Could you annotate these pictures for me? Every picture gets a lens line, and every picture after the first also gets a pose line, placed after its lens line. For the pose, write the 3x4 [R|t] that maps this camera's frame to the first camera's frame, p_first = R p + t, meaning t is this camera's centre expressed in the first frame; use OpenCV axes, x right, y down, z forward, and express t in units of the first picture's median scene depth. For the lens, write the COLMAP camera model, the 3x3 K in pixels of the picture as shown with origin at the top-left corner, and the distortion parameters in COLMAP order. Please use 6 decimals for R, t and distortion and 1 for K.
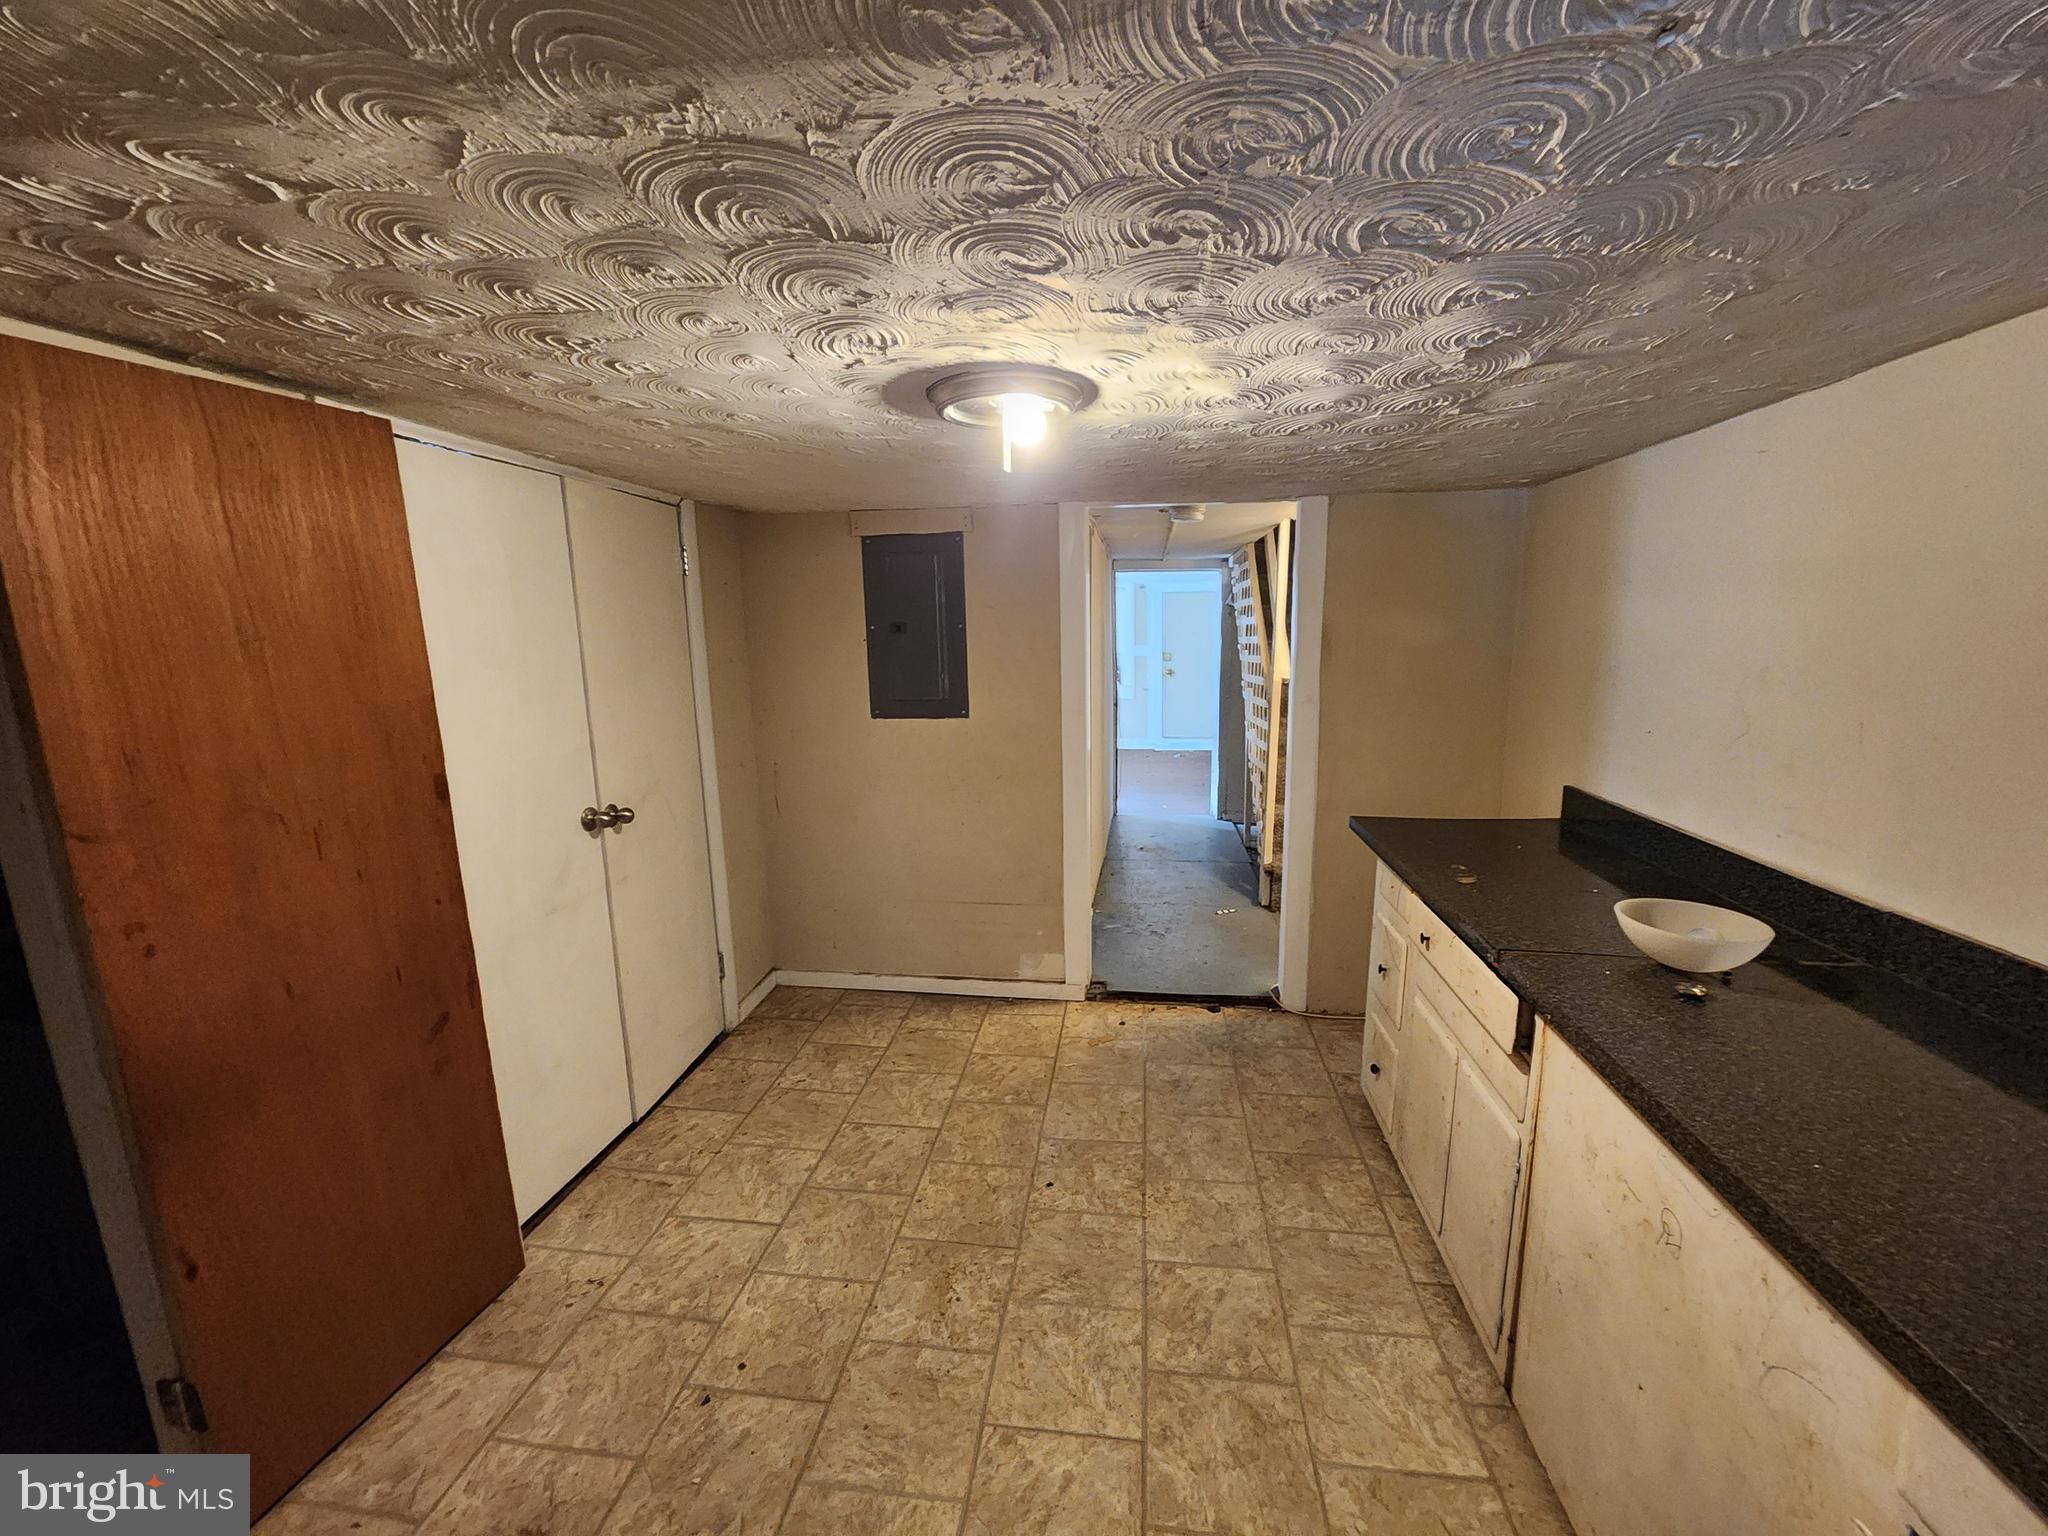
lens RADIAL K [[832.1, 0, 1038.4], [0, 832.1, 770.6], [0, 0, 1]] dist [-0.001465, 0.000456]
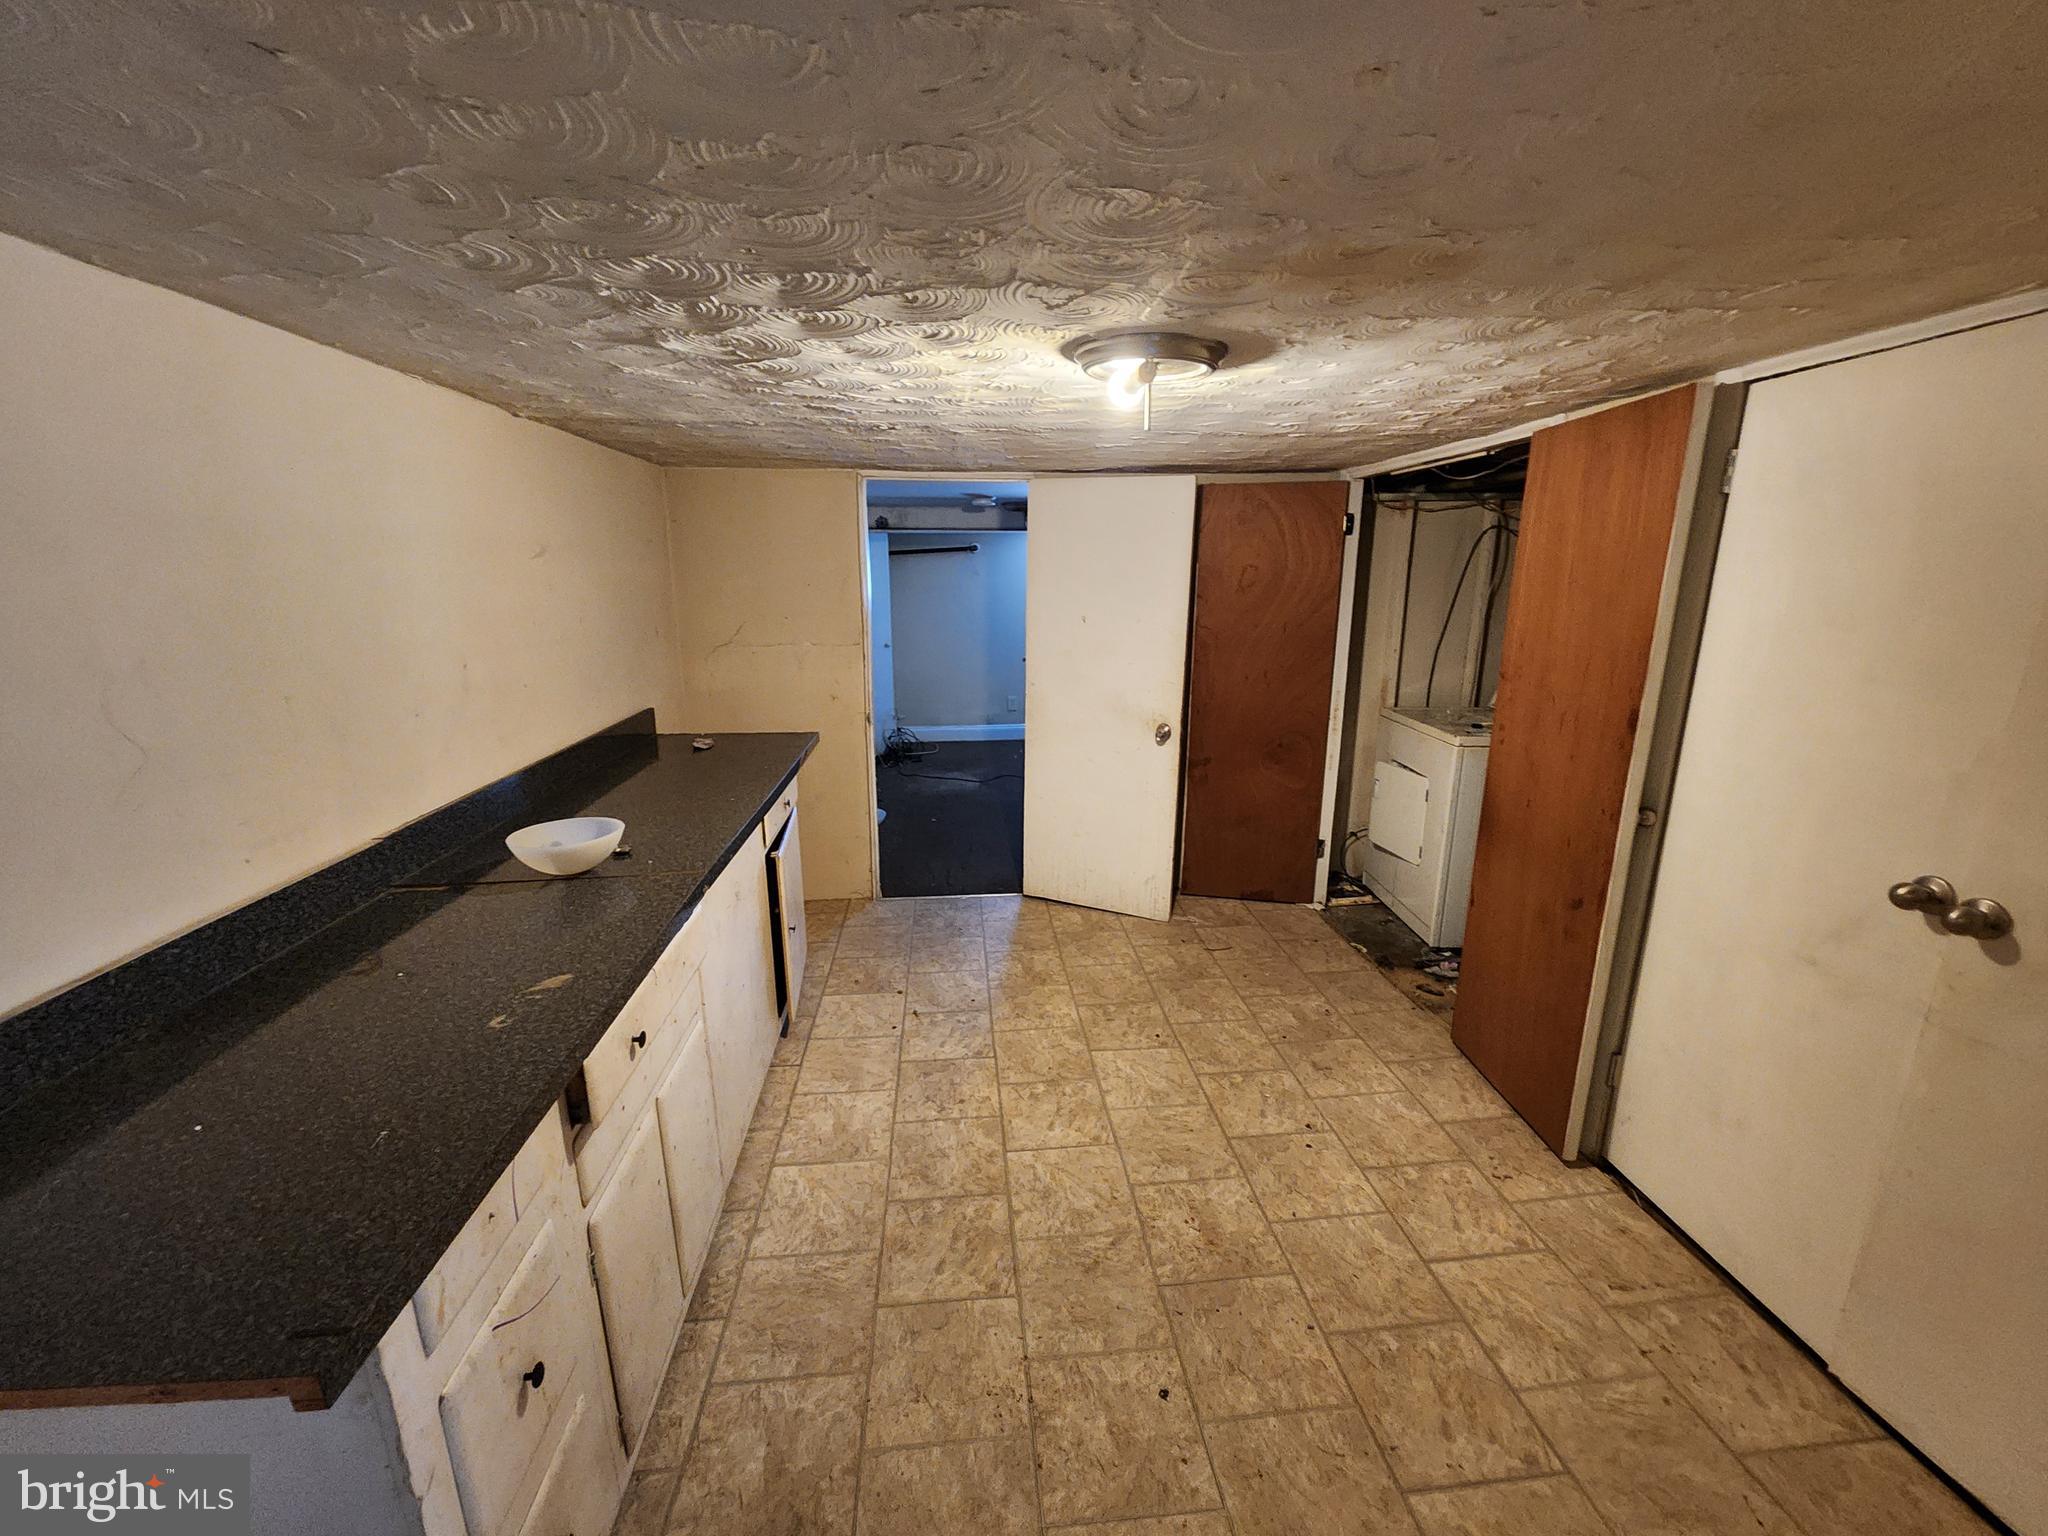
lens RADIAL K [[832.1, 0, 1038.4], [0, 832.1, 770.6], [0, 0, 1]] dist [-0.001465, 0.000456]
pose [[-0.973068, 0.065350, -0.221059, 0.293517], [-0.028734, 0.917108, 0.397603, -0.319689], [0.228719, 0.393247, -0.890531, 1.726431]]
